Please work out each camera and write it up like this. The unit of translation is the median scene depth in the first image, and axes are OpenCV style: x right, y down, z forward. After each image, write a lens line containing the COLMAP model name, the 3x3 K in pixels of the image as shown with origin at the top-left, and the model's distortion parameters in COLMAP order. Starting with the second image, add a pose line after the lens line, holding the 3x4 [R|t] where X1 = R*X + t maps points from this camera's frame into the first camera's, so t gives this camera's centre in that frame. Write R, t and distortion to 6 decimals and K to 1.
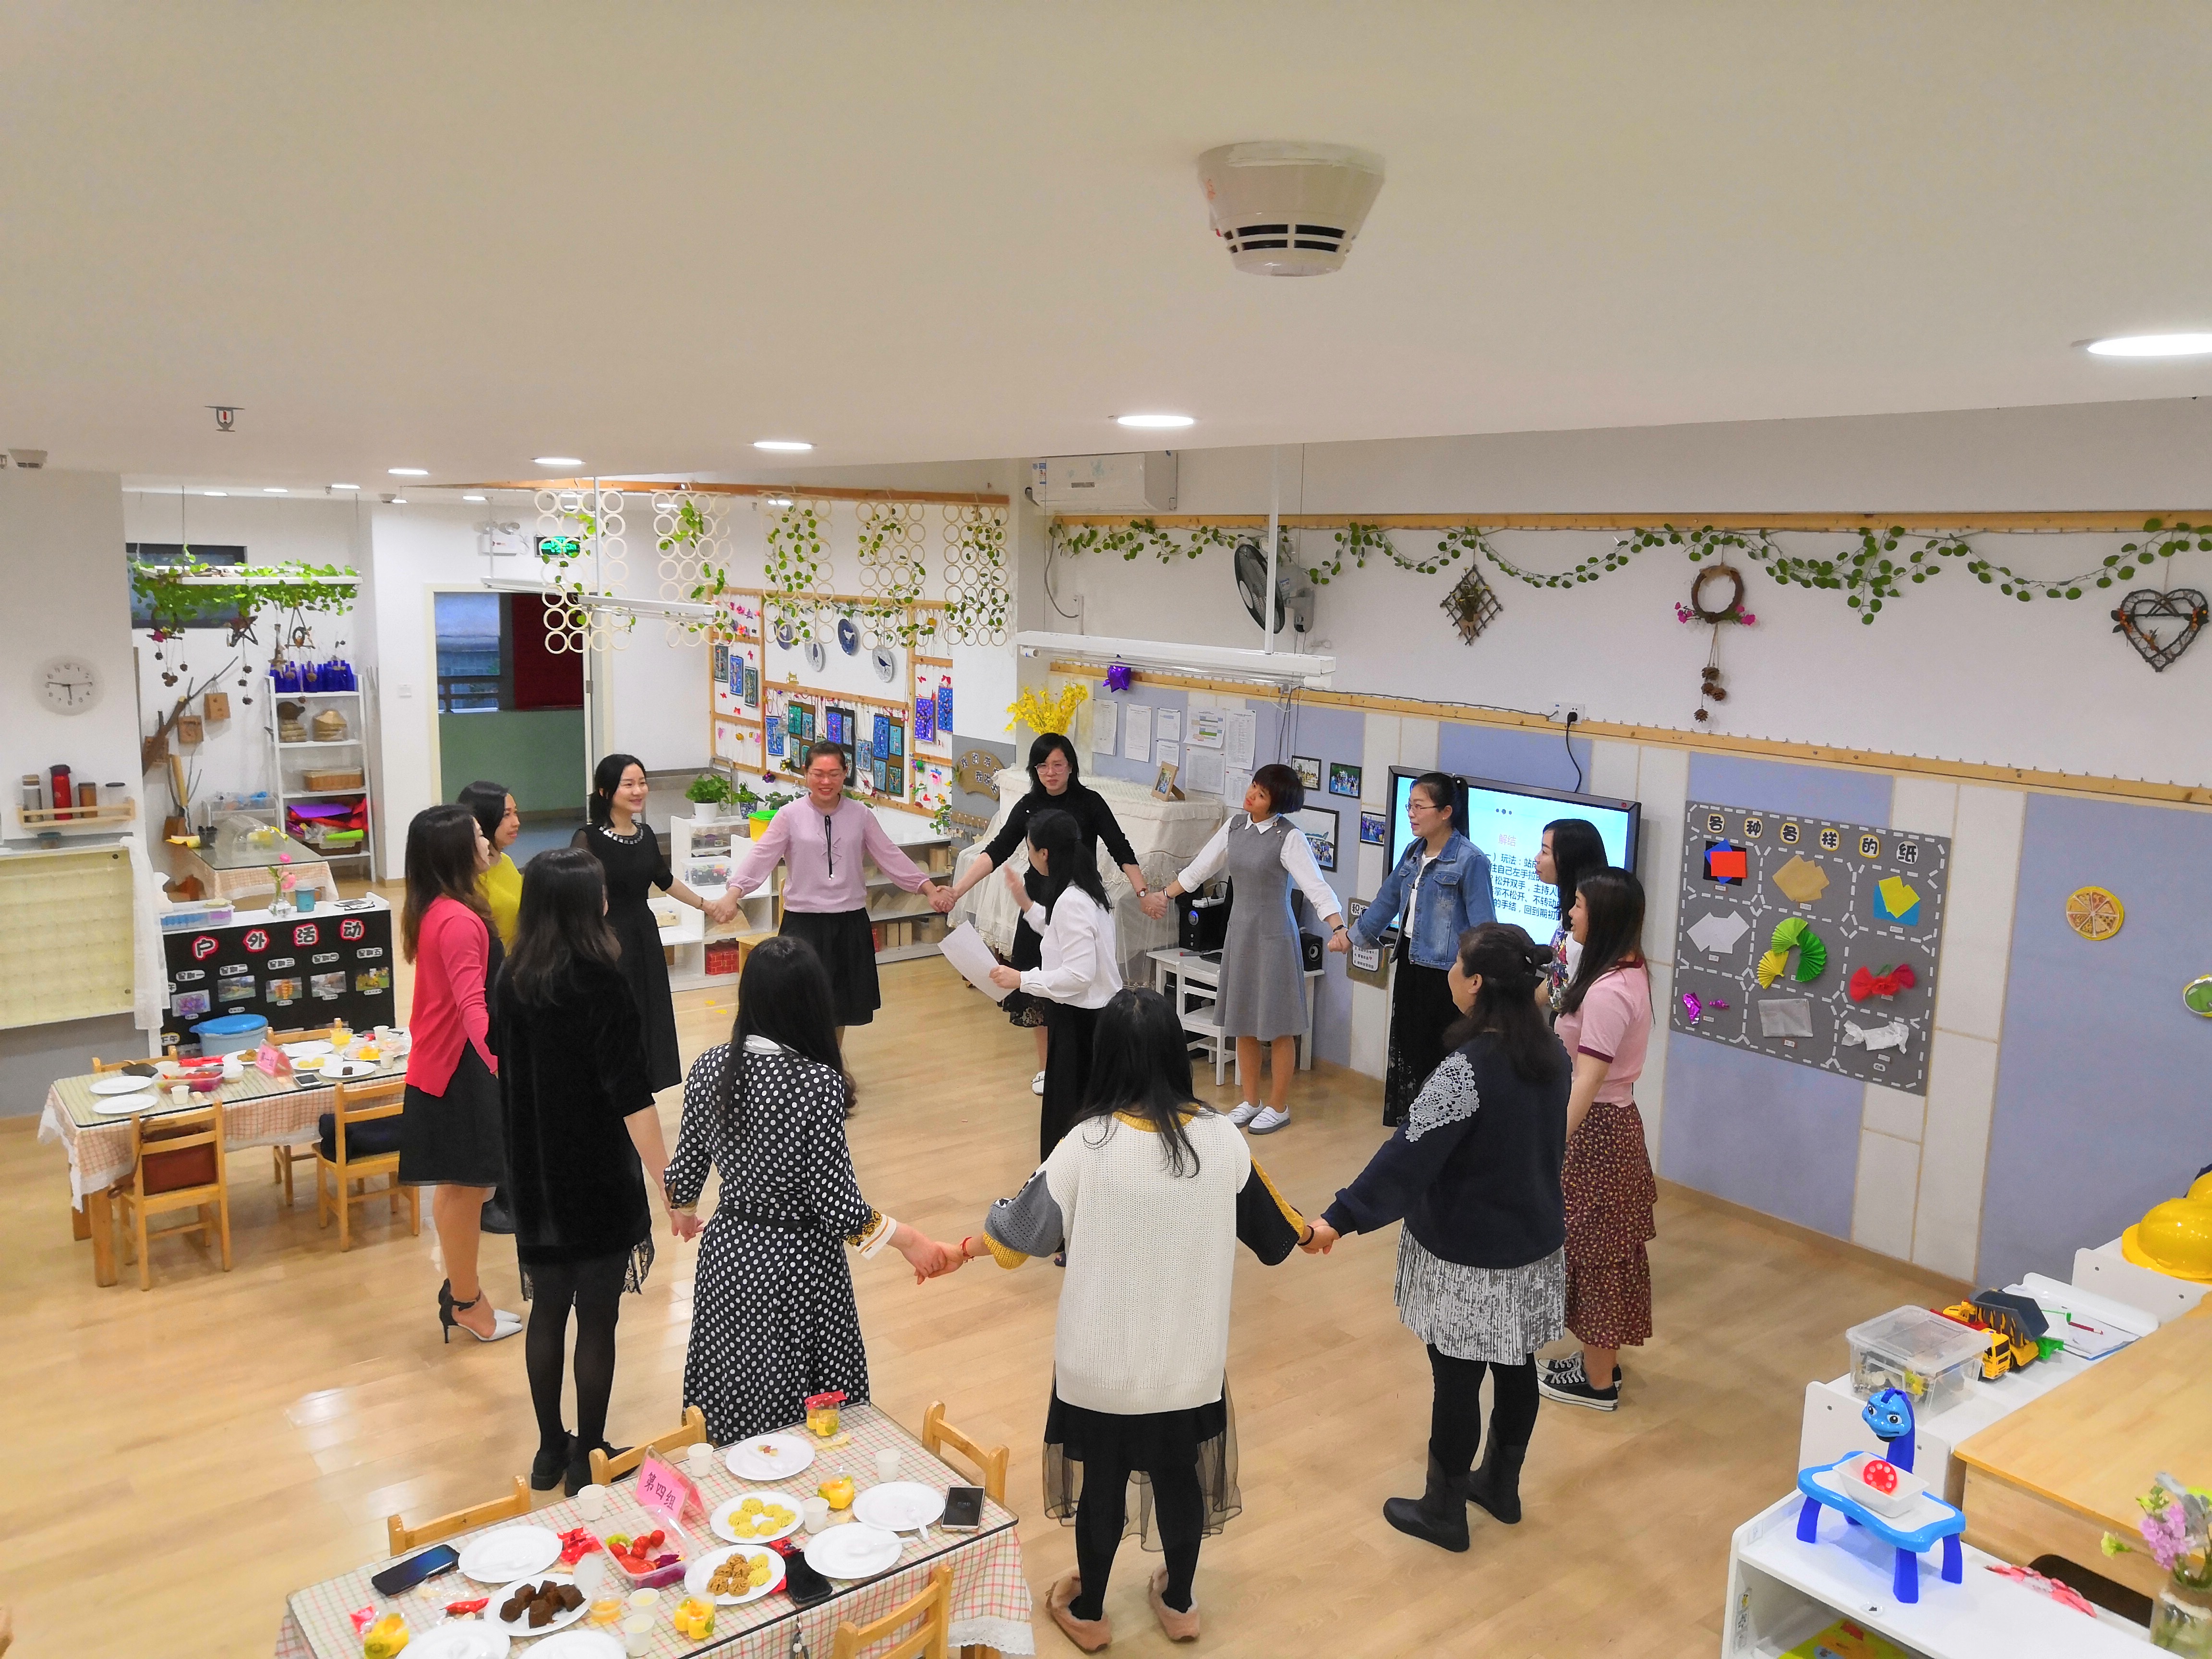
lens RADIAL K [[1720.6, 0, 1104.6], [0, 1720.6, 845.1], [0, 0, 1]] dist [0.077523, -0.001294]
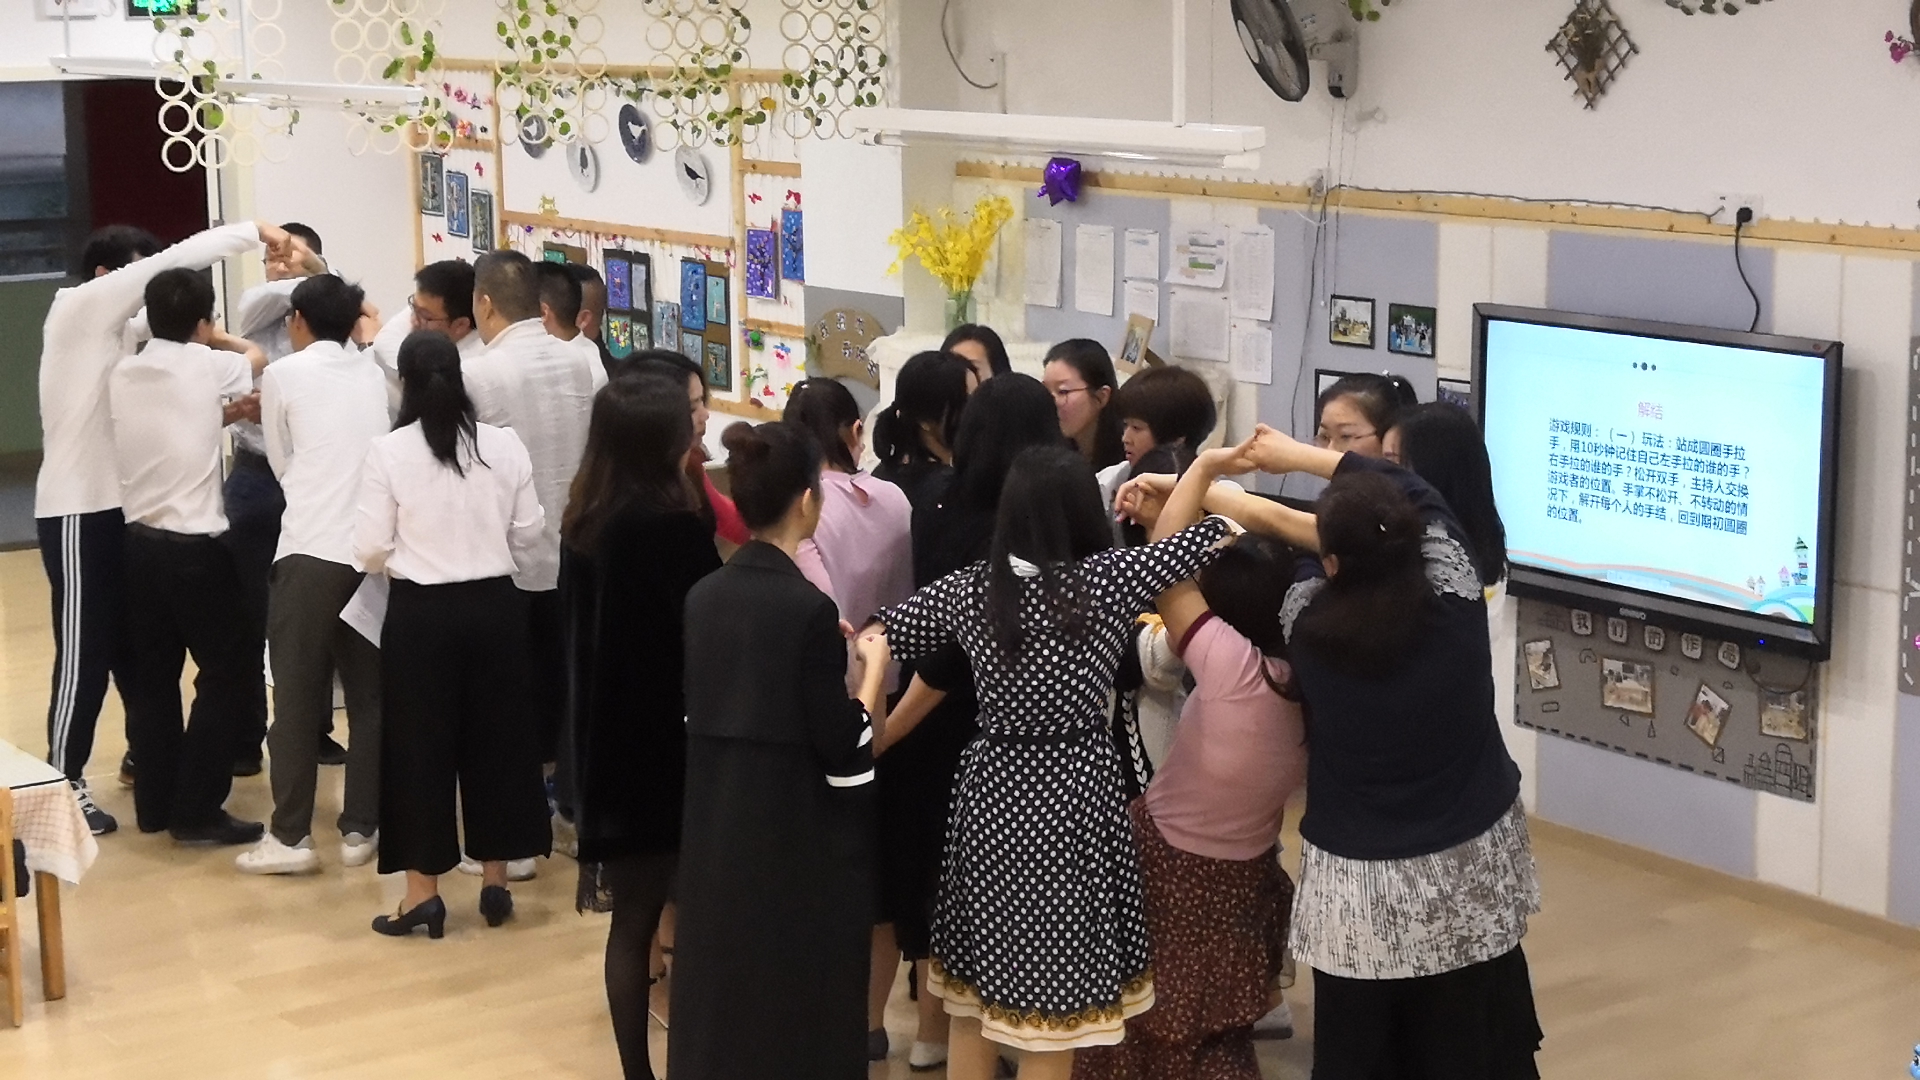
lens RADIAL K [[3163.6, 0, 957.9], [0, 3163.6, 535.2], [0, 0, 1]] dist [0.101210, 0.000000]
pose [[0.998060, -0.026339, -0.056416, 0.031328], [0.026752, 0.999620, 0.006583, 0.021614], [0.056221, -0.008079, 0.998386, -0.146441]]
